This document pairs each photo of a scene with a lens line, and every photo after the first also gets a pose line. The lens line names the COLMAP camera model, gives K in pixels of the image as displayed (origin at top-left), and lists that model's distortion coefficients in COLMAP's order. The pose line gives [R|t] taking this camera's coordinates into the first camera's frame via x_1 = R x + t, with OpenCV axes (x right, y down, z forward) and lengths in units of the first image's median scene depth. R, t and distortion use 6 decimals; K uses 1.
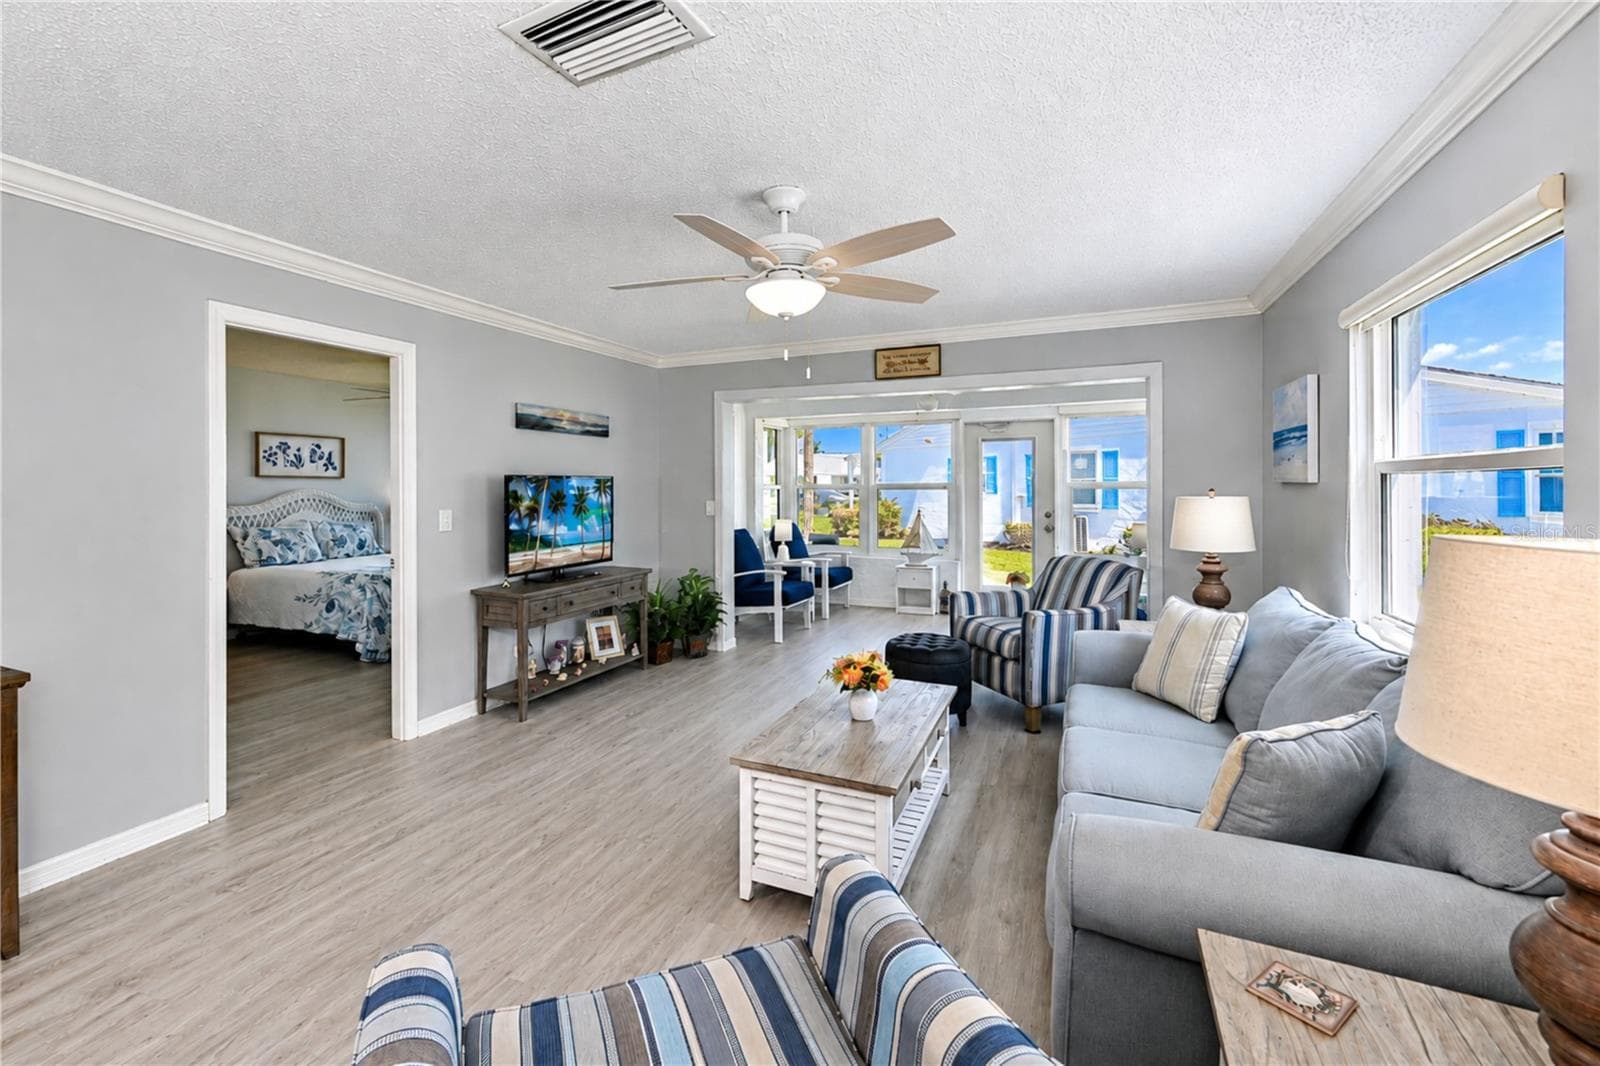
lens RADIAL K [[662.1, 0, 847.8], [0, 662.1, 492.9], [0, 0, 1]] dist [-0.003484, -0.000497]
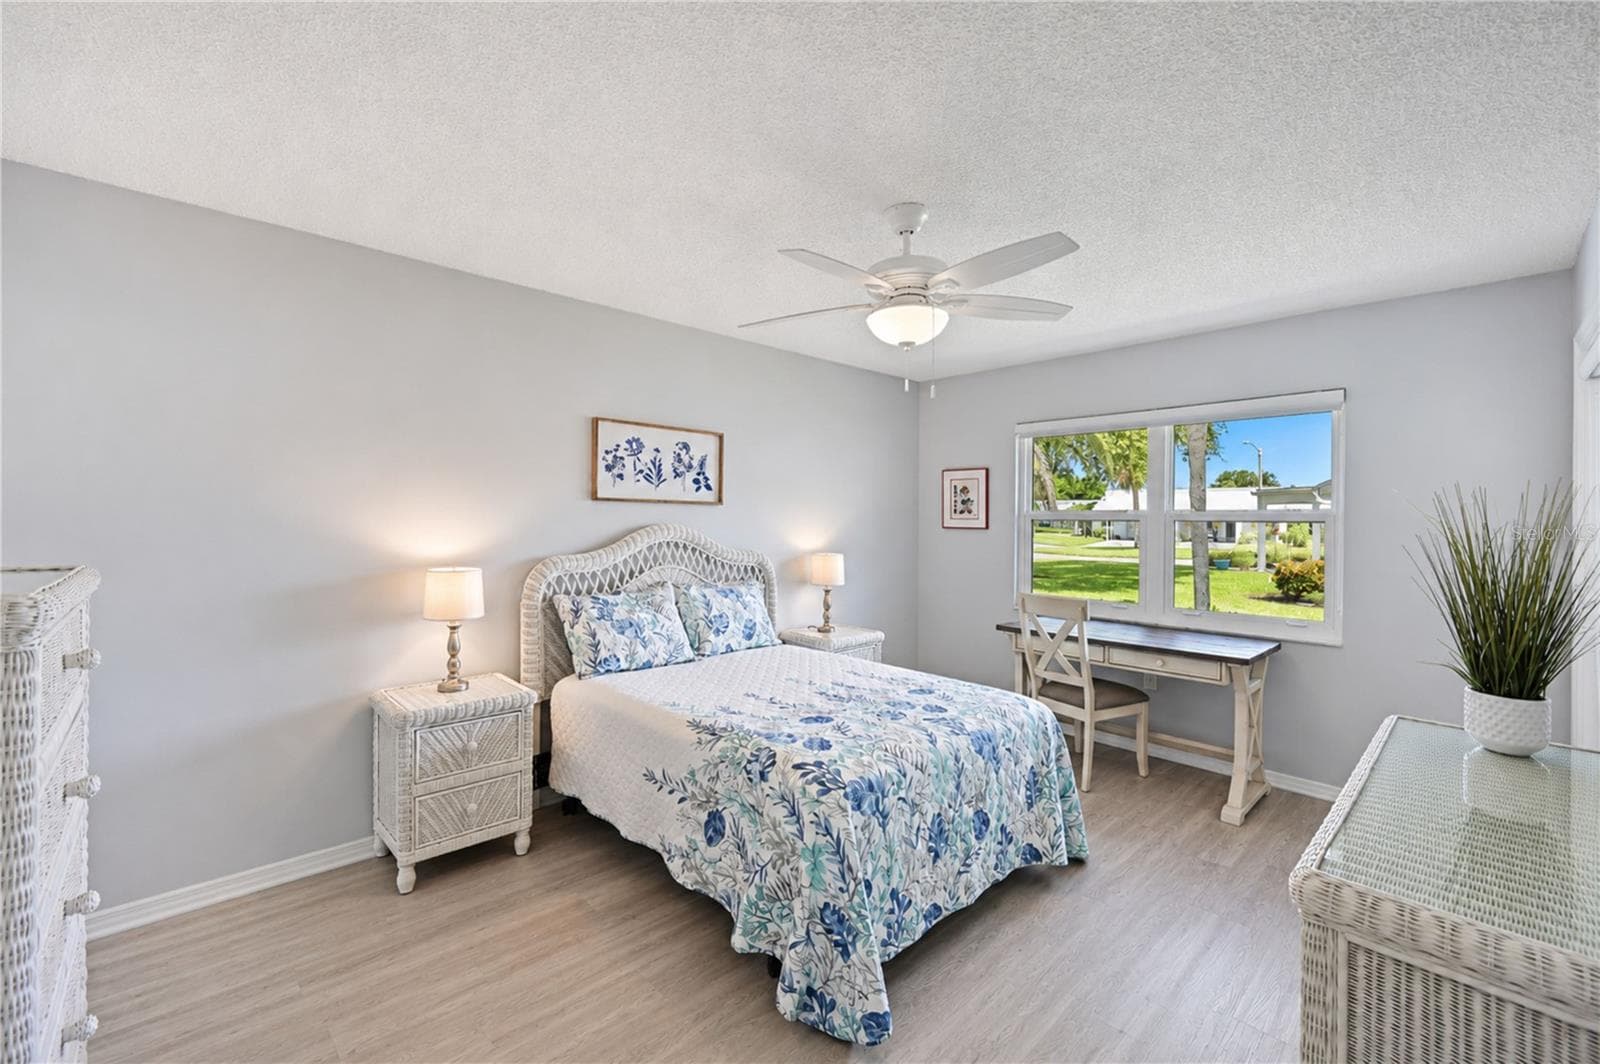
lens RADIAL K [[662.1, 0, 809.2], [0, 662.1, 524.9], [0, 0, 1]] dist [-0.003484, -0.000497]
pose [[0.888494, 0.003810, -0.458873, -0.478626], [-0.007086, 0.999960, -0.005419, -0.003354], [0.458834, 0.008067, 0.888486, 0.583949]]
